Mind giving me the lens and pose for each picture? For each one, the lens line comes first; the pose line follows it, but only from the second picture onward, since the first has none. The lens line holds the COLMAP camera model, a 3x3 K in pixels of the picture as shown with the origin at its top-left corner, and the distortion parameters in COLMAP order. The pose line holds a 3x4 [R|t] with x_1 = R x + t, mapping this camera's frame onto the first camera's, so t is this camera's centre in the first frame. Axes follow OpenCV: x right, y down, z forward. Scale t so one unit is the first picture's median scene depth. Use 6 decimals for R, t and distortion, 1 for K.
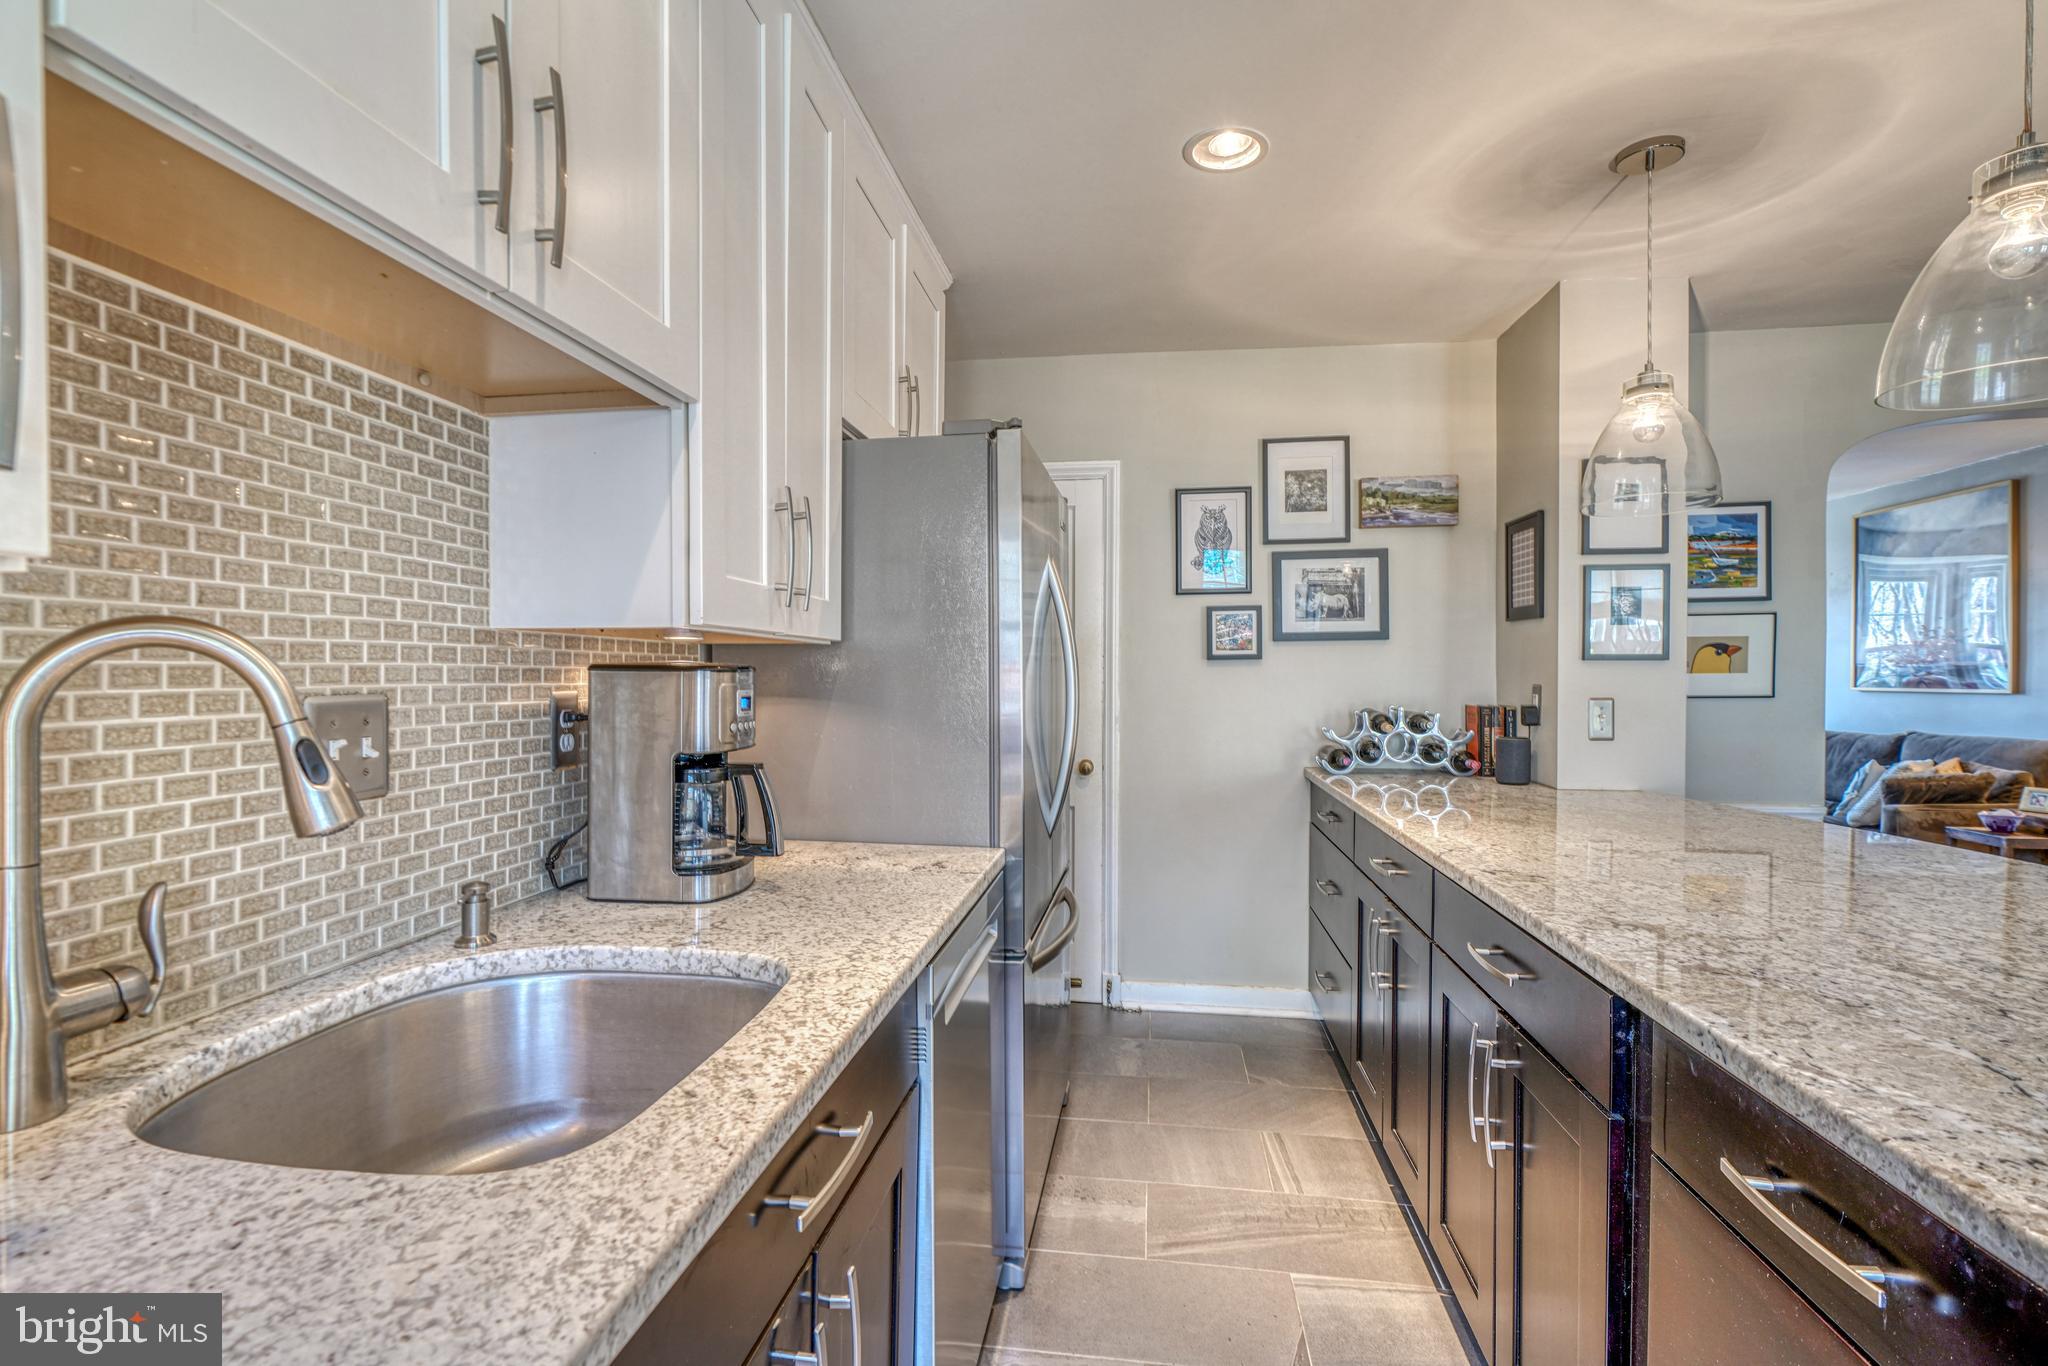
lens RADIAL K [[935.5, 0, 1016.3], [0, 935.5, 689.9], [0, 0, 1]] dist [-0.005326, -0.000320]
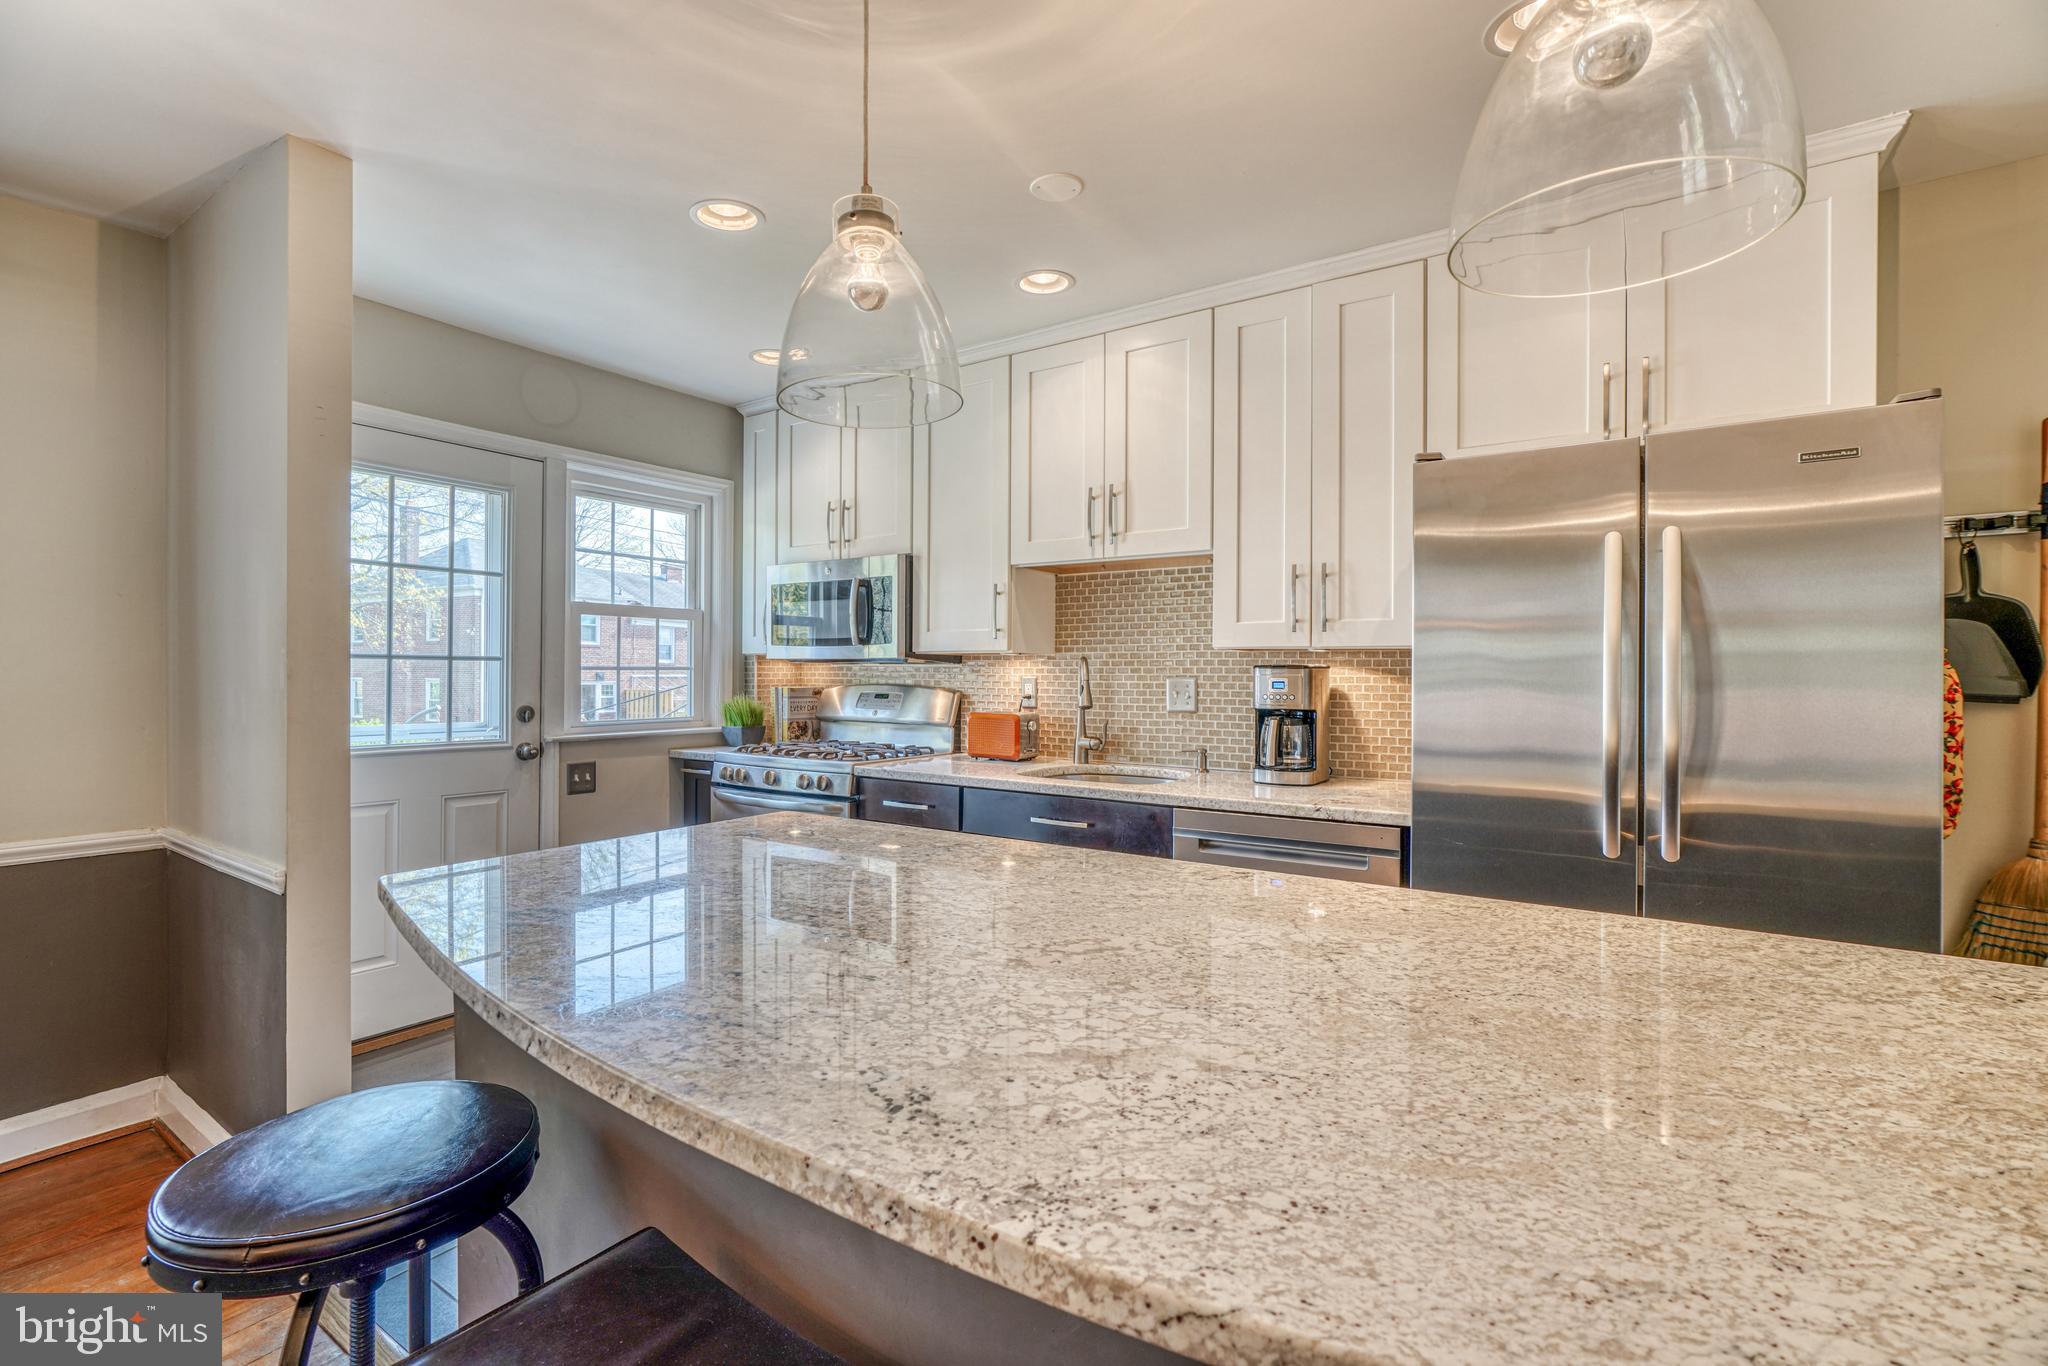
lens RADIAL K [[908.2, 0, 1014.1], [0, 908.2, 681.2], [0, 0, 1]] dist [-0.013836, 0.007943]
pose [[-0.432741, 0.003435, -0.901512, 0.820533], [-0.021380, 0.999672, 0.014072, -0.004256], [0.901265, 0.025364, -0.432526, 0.678246]]
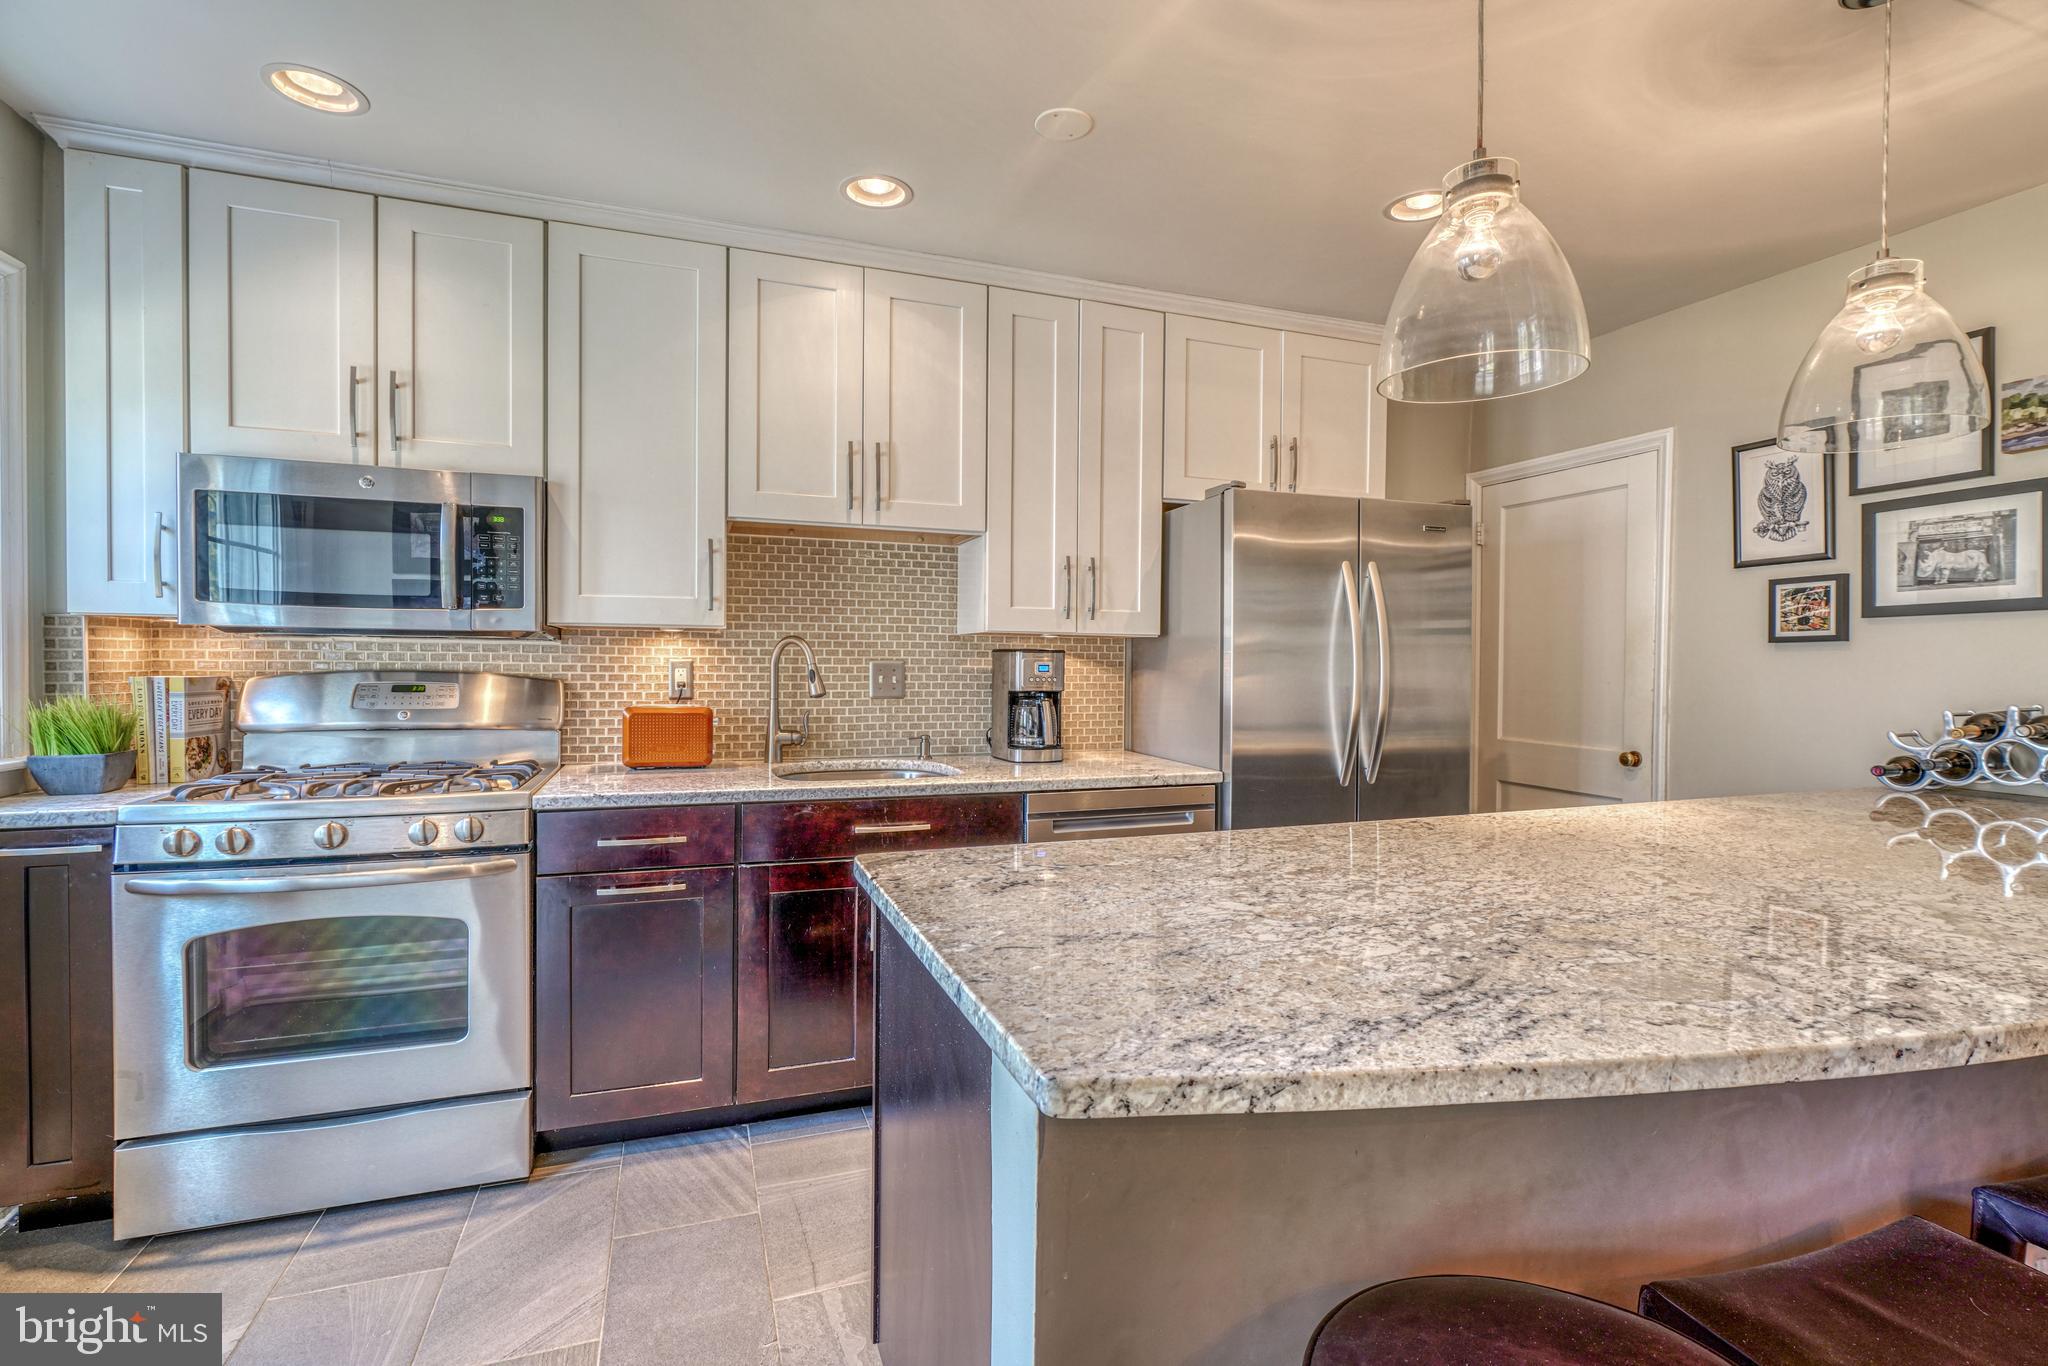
lens RADIAL K [[920.8, 0, 1015.9], [0, 920.8, 675.0], [0, 0, 1]] dist [-0.011819, 0.007740]
pose [[0.470102, 0.015148, -0.882482, 0.727433], [-0.023787, 0.999707, 0.004489, 0.010660], [0.882291, 0.018882, 0.470325, 0.015982]]
